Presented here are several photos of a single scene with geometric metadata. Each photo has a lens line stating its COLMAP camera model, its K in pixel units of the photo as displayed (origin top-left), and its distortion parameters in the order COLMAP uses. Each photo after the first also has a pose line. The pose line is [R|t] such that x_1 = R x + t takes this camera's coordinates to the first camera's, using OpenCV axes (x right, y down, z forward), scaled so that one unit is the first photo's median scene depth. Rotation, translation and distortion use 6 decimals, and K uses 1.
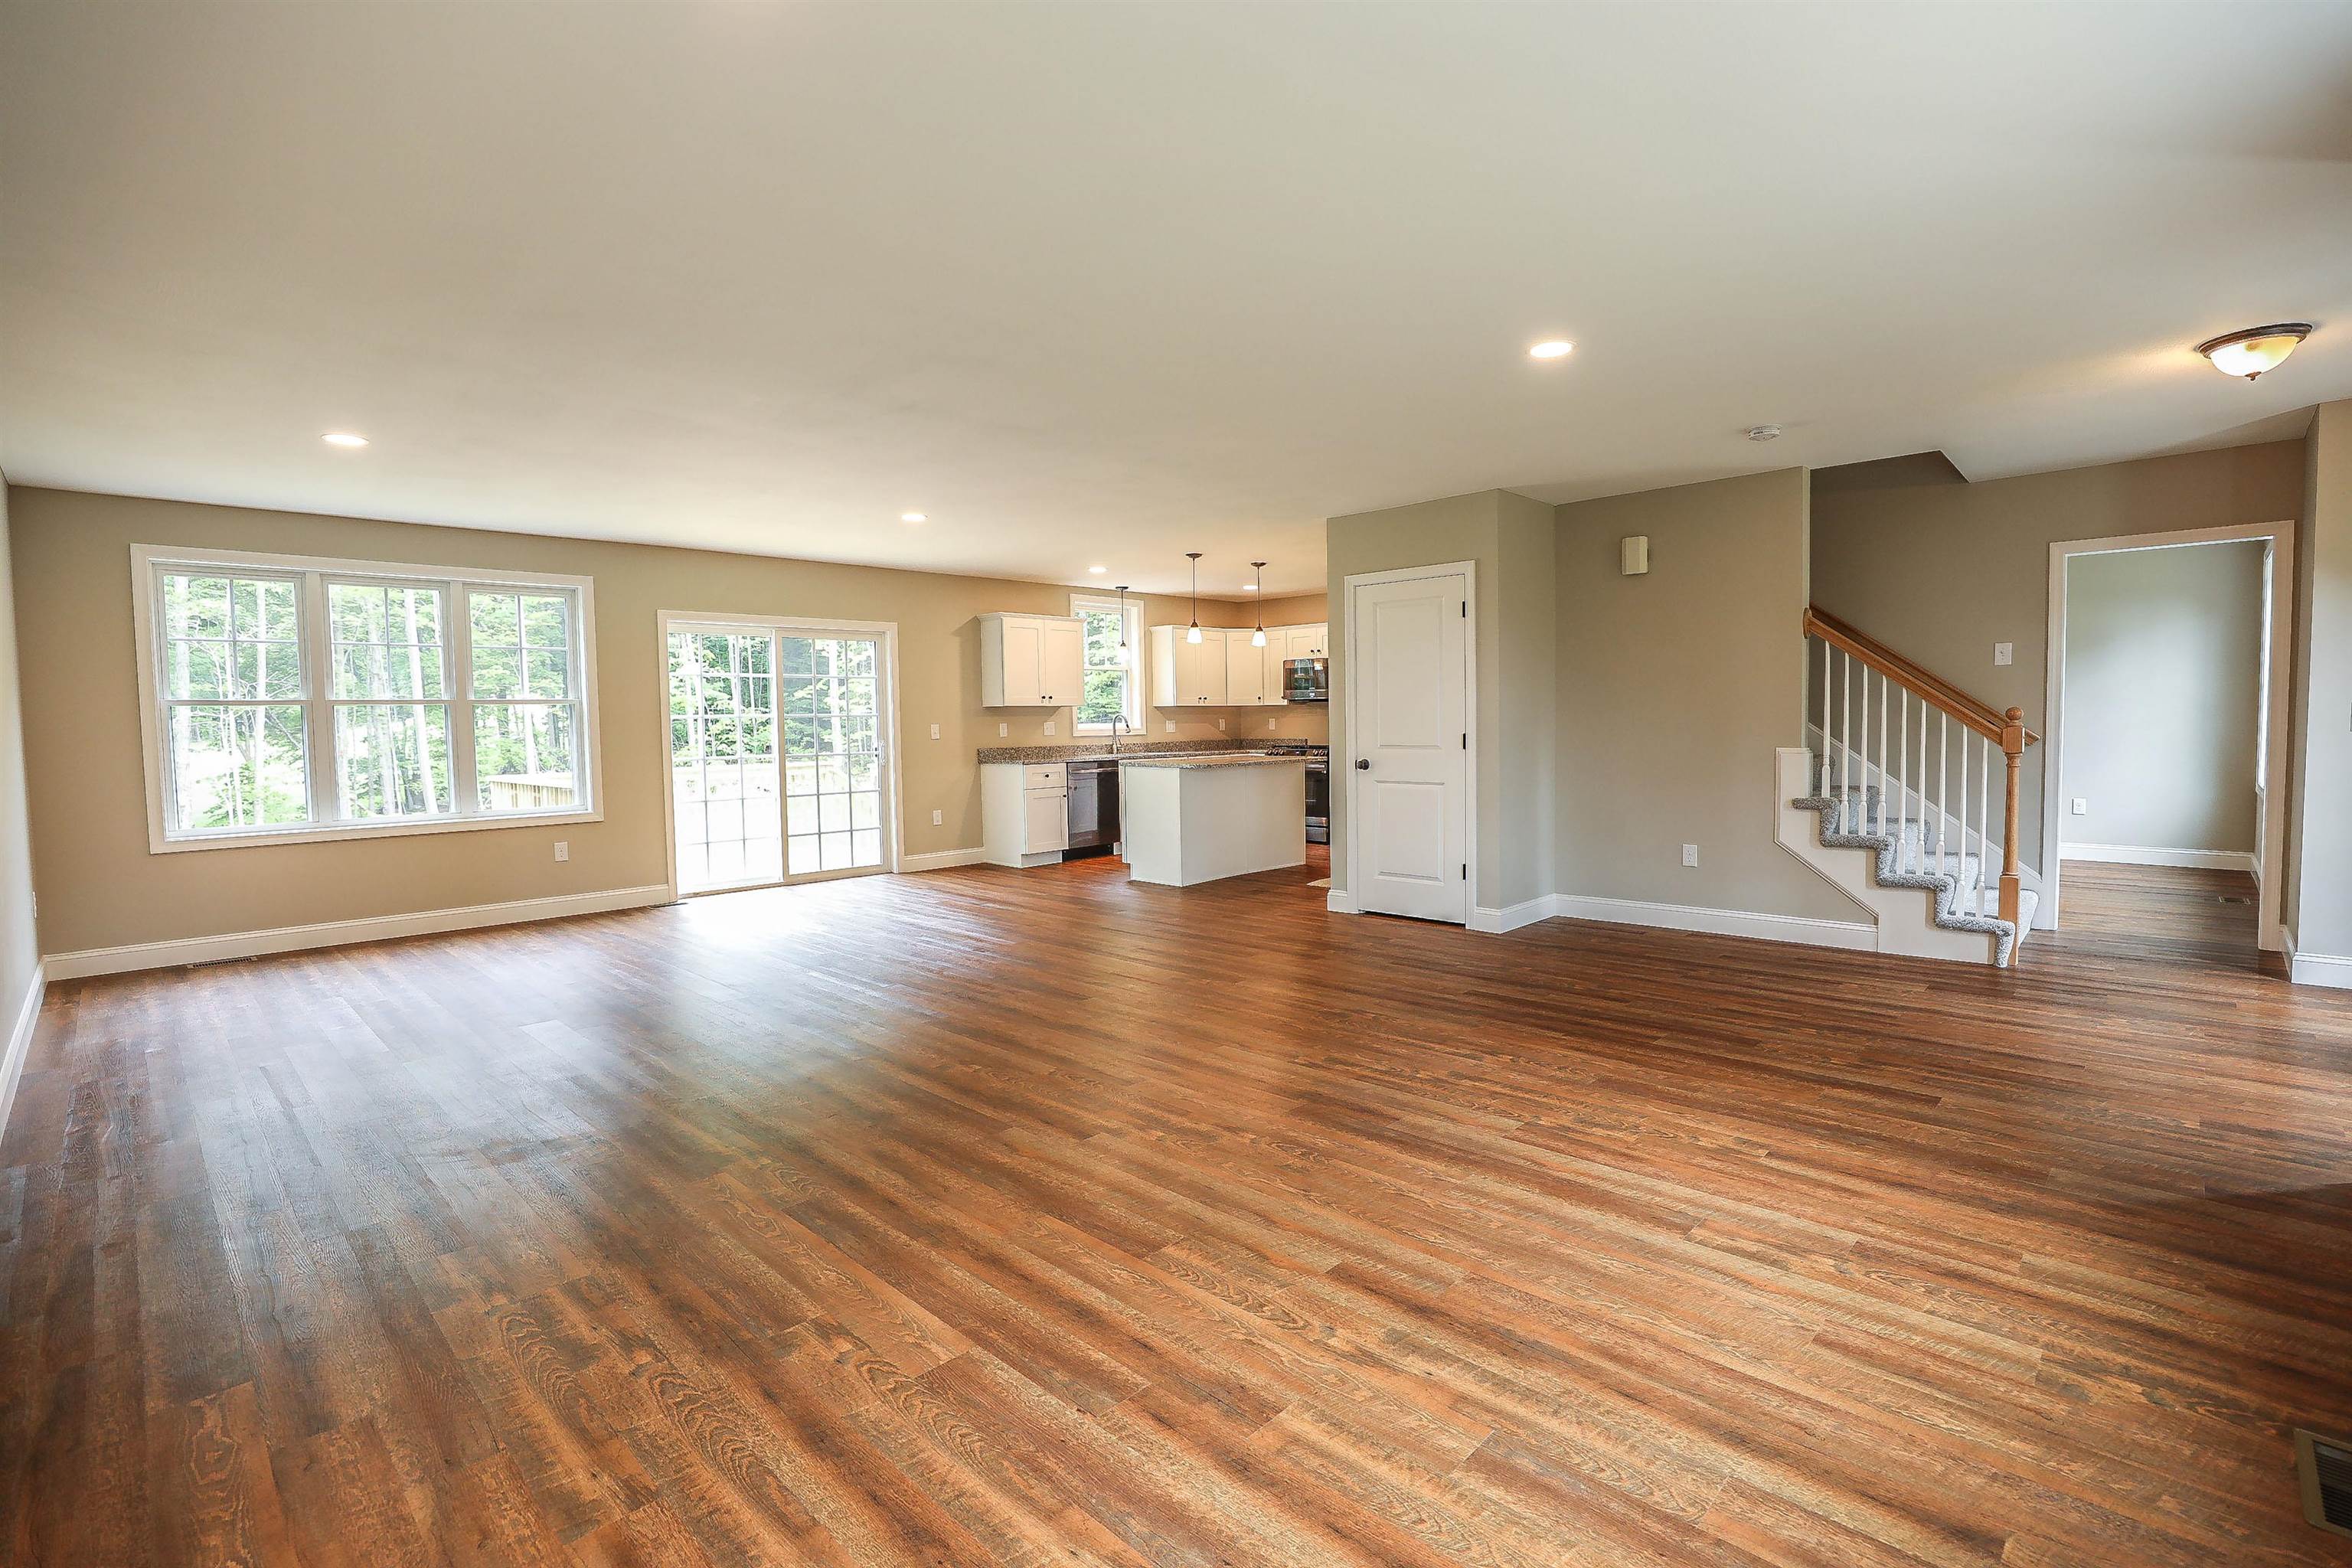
lens RADIAL K [[1071.8, 0, 1178.5], [0, 1071.8, 780.6], [0, 0, 1]] dist [-0.044430, 0.013108]
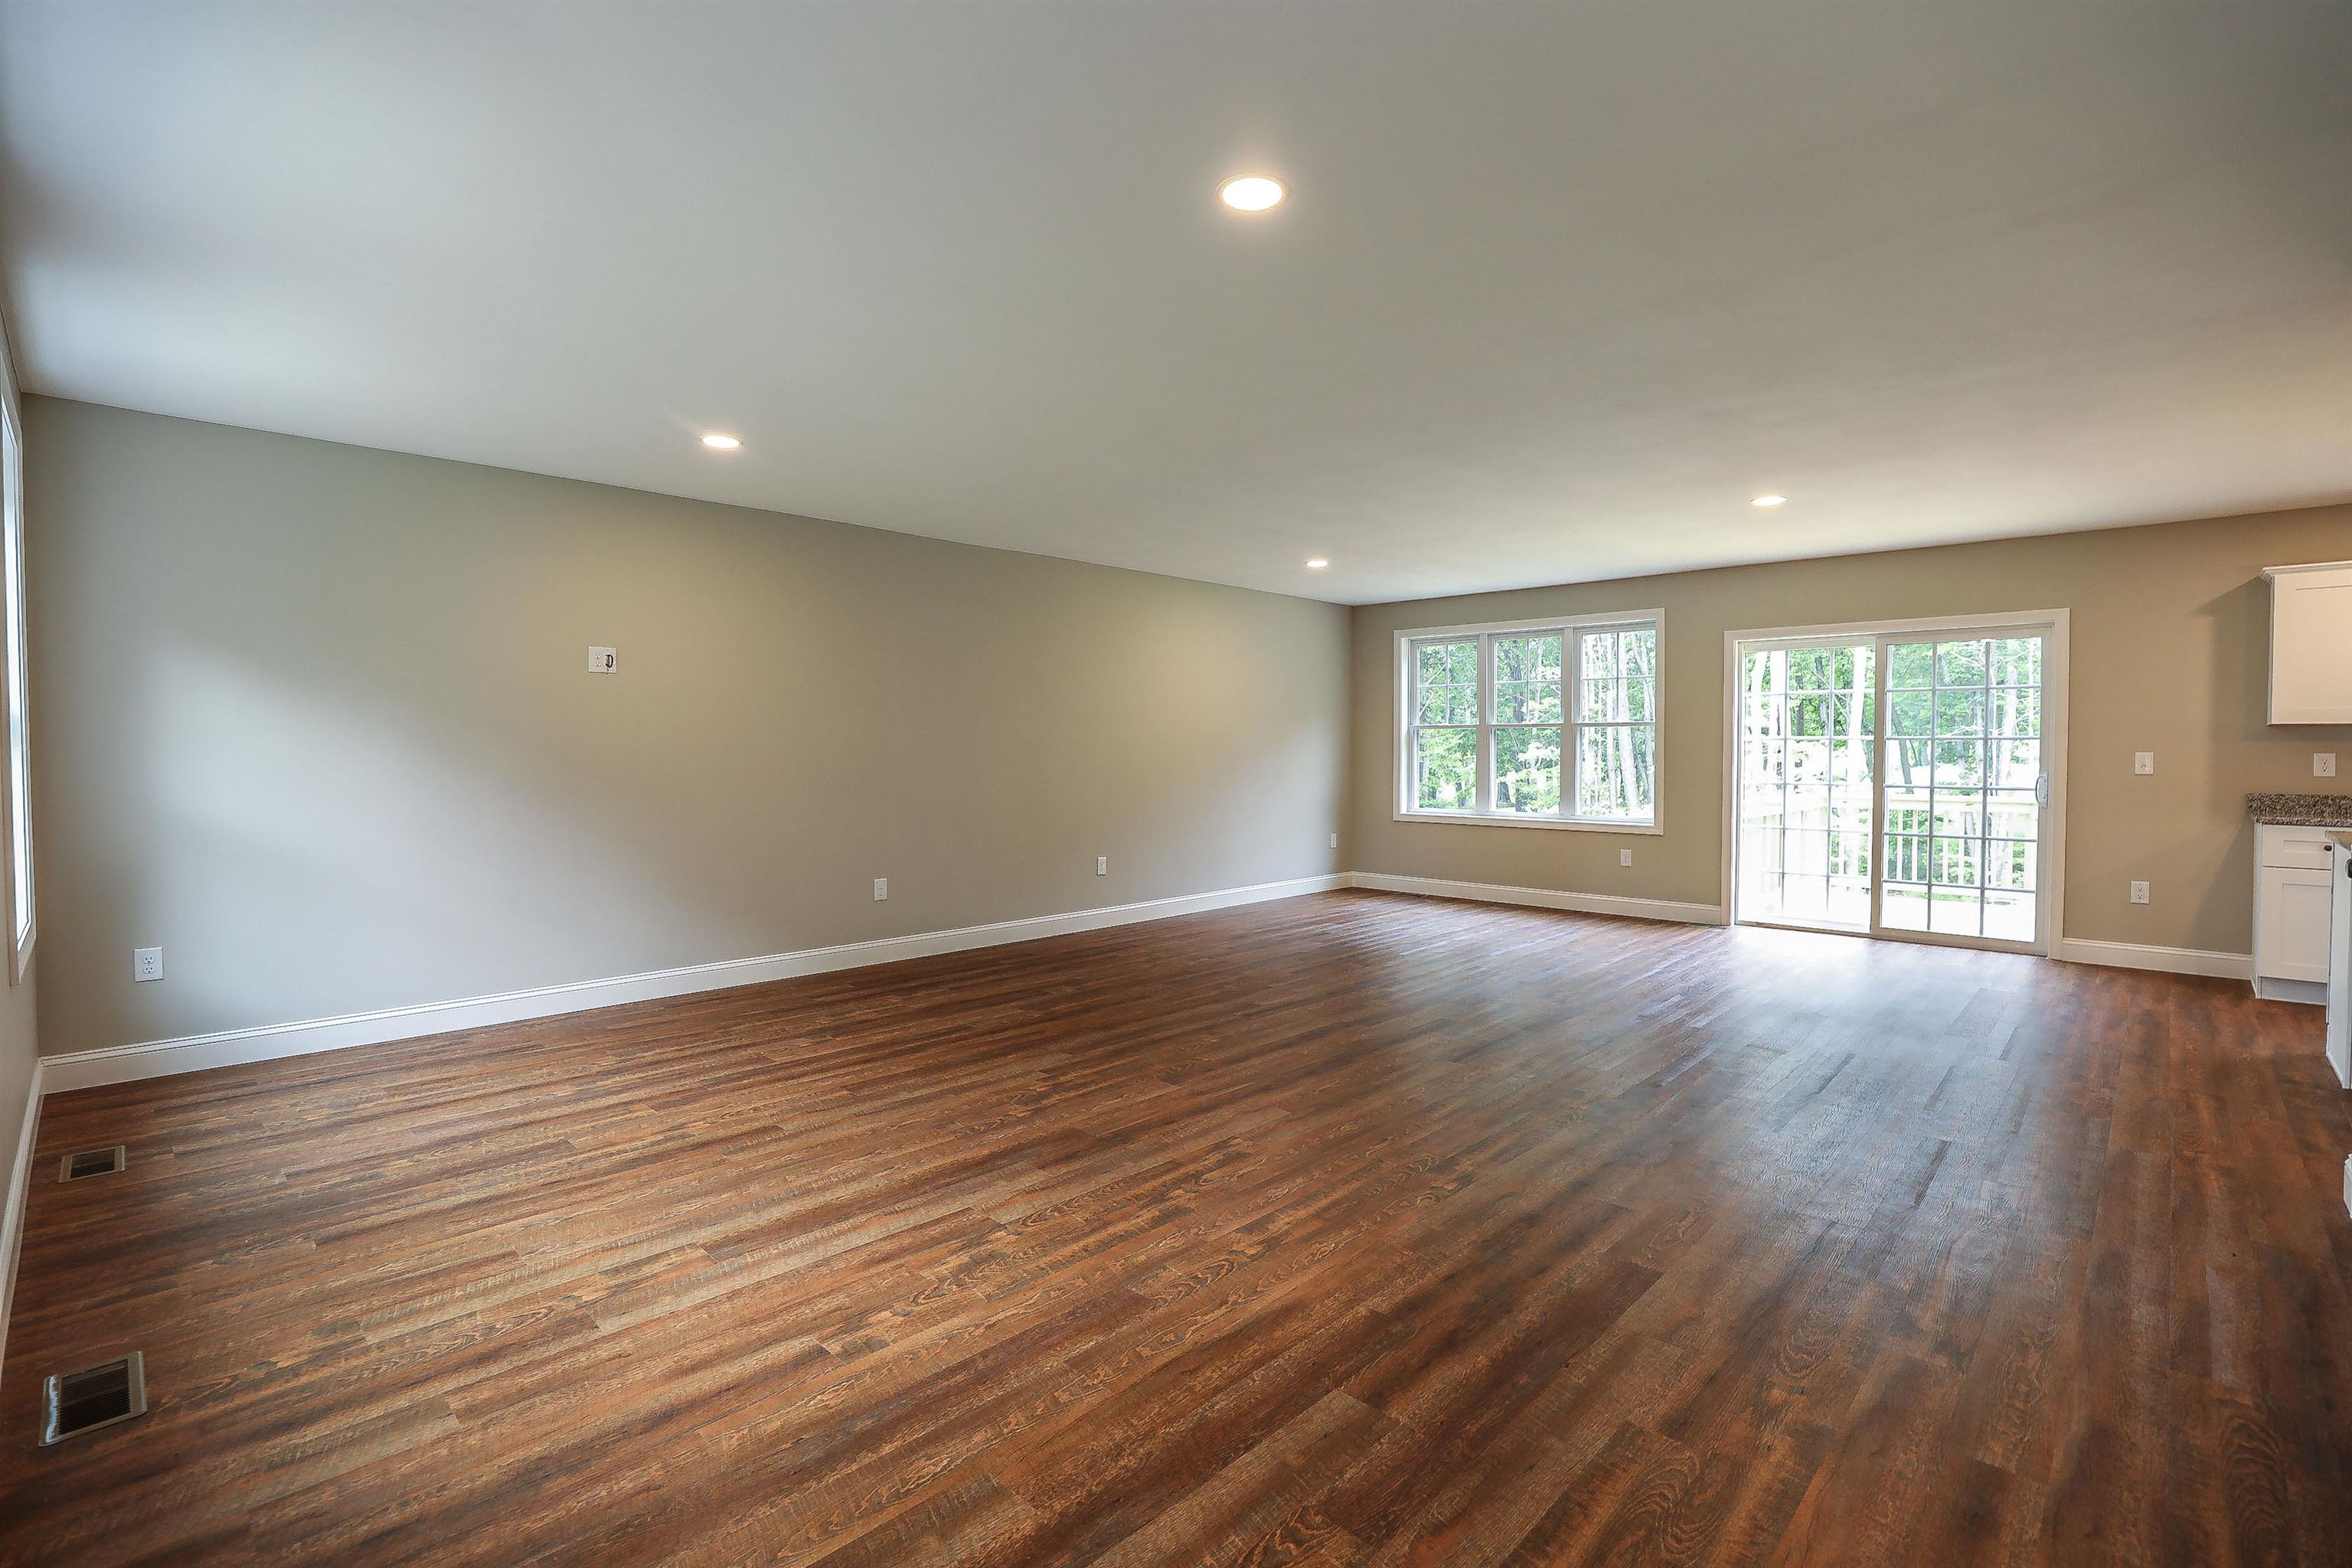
lens RADIAL K [[1071.8, 0, 1178.5], [0, 1071.8, 780.6], [0, 0, 1]] dist [-0.044430, 0.013108]
pose [[0.006490, 0.045408, -0.998947, 1.302646], [-0.056589, 0.997384, 0.044969, -0.093282], [0.998376, 0.056238, 0.009042, 1.237682]]
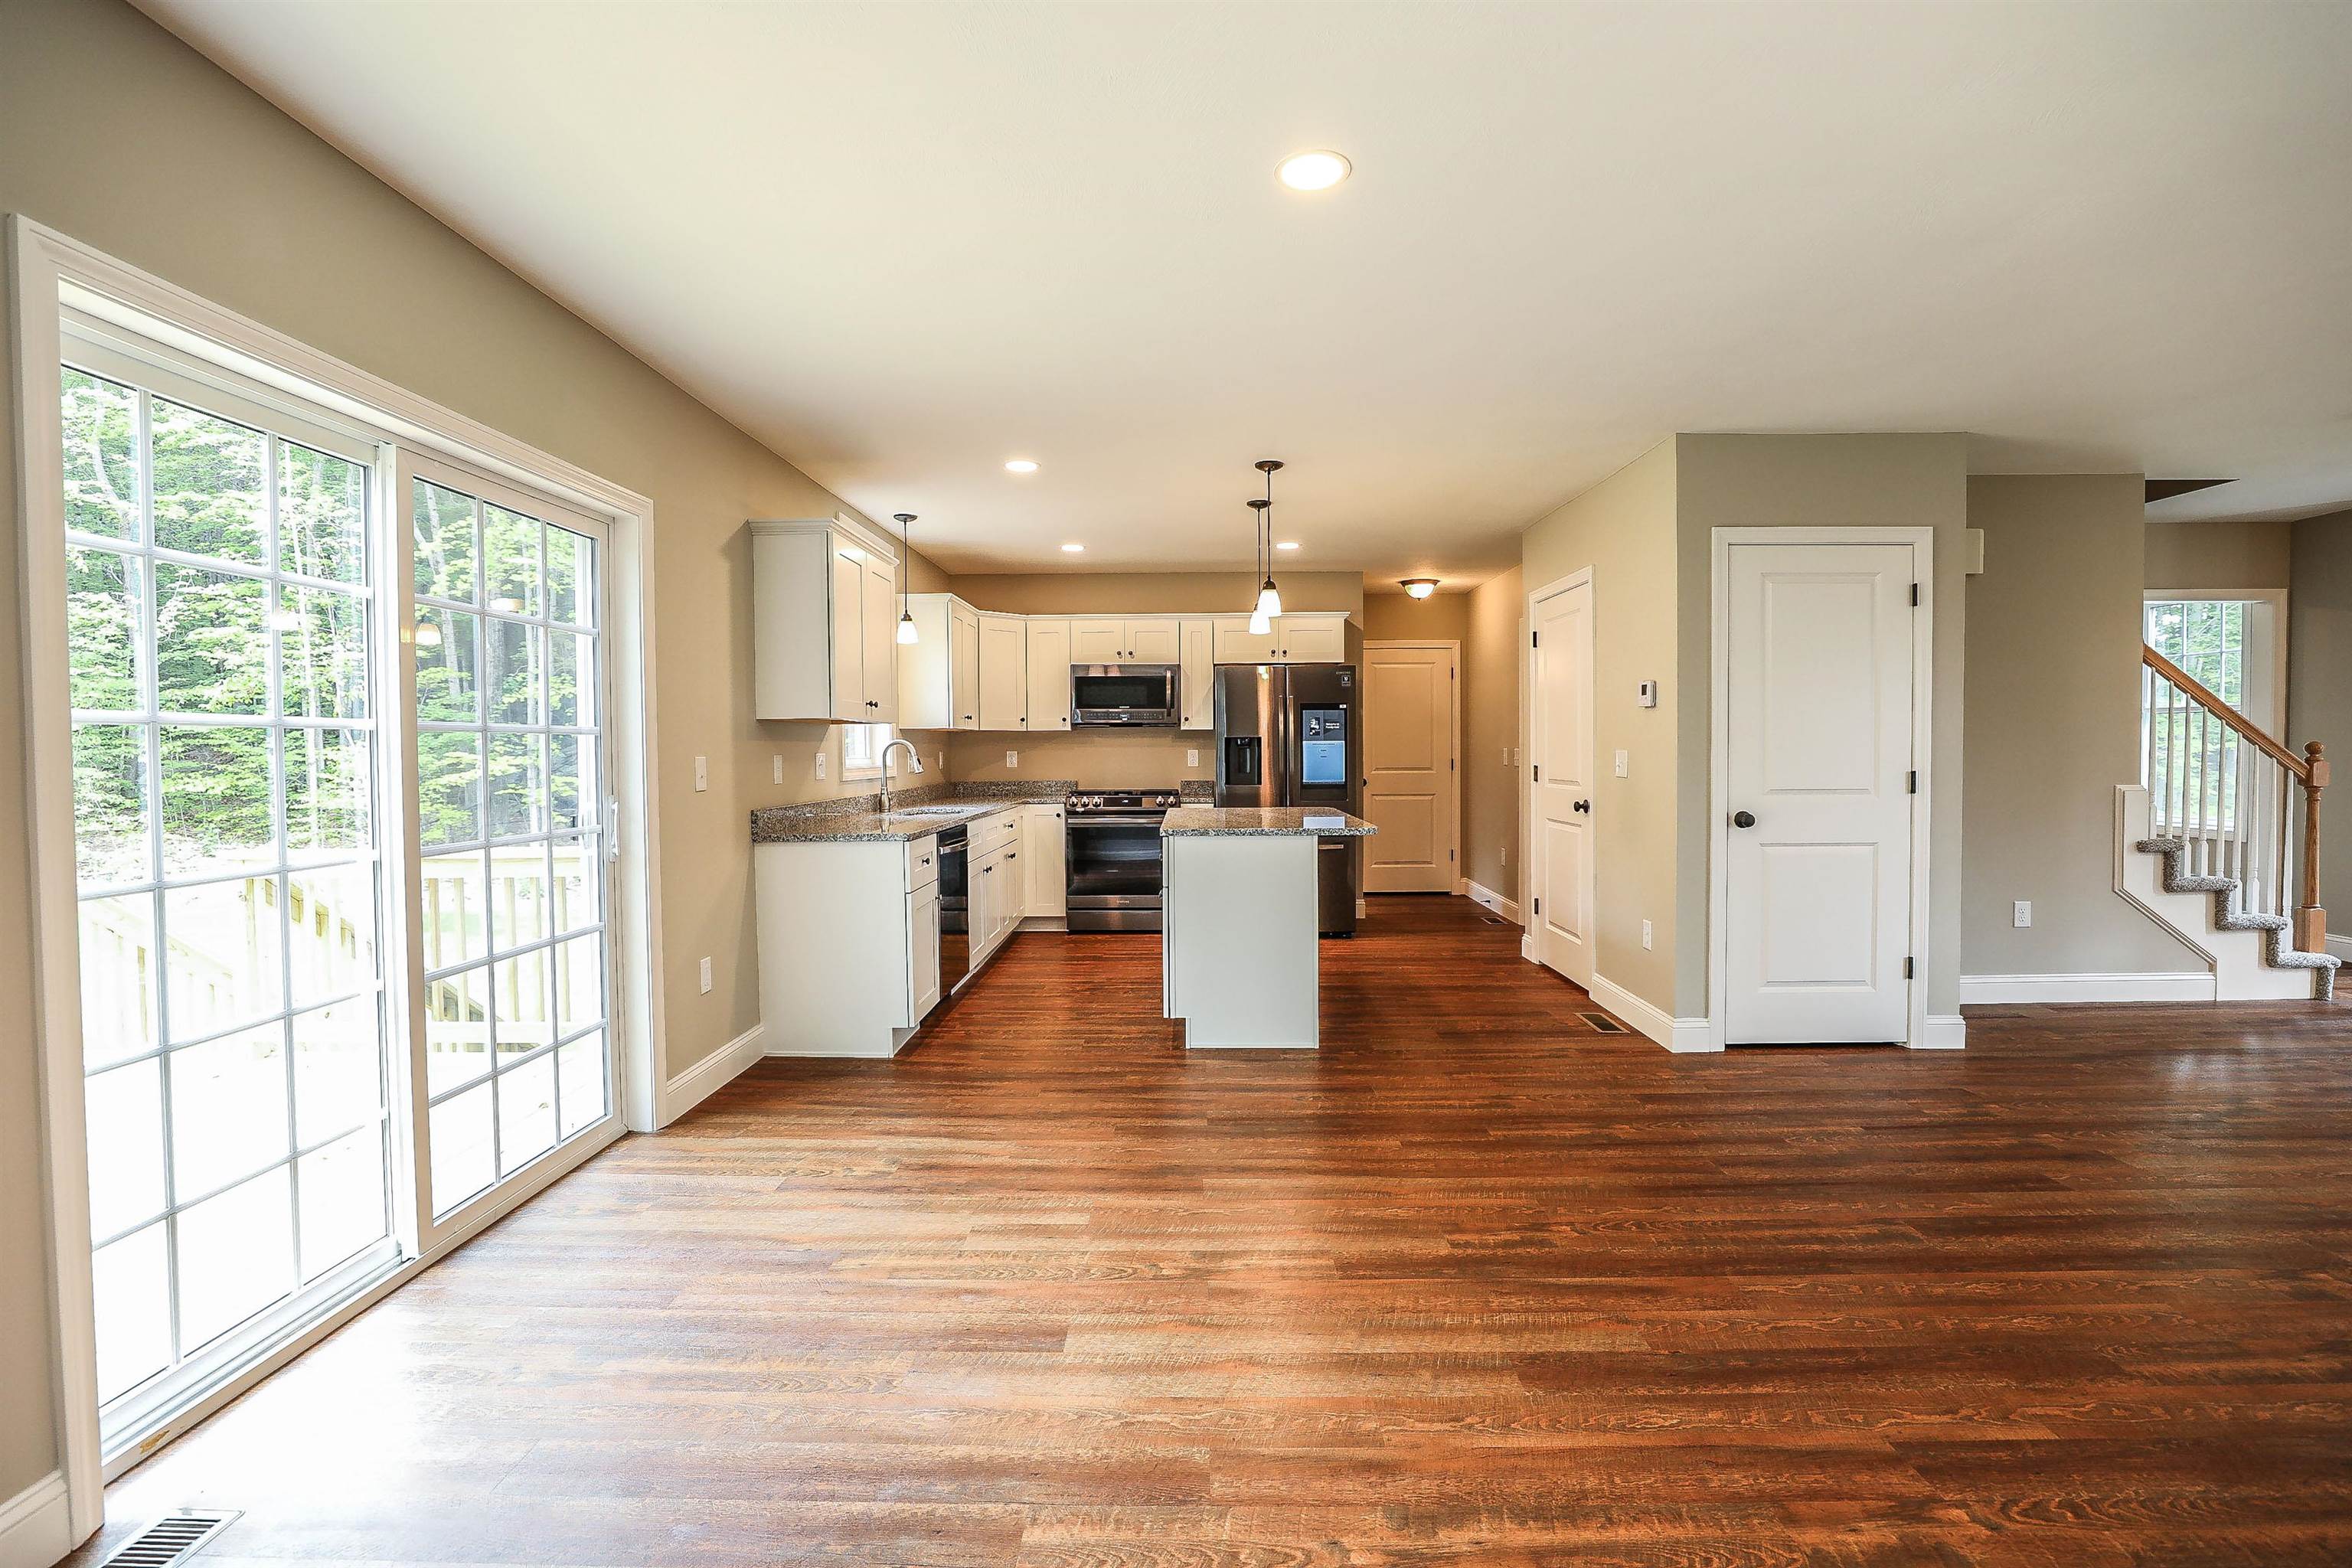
lens RADIAL K [[1071.8, 0, 1178.5], [0, 1071.8, 780.6], [0, 0, 1]] dist [-0.044430, 0.013108]
pose [[0.728447, -0.010773, 0.685018, -1.186866], [0.035489, 0.999127, -0.022026, -0.084246], [-0.684182, 0.040356, 0.728194, 1.764219]]
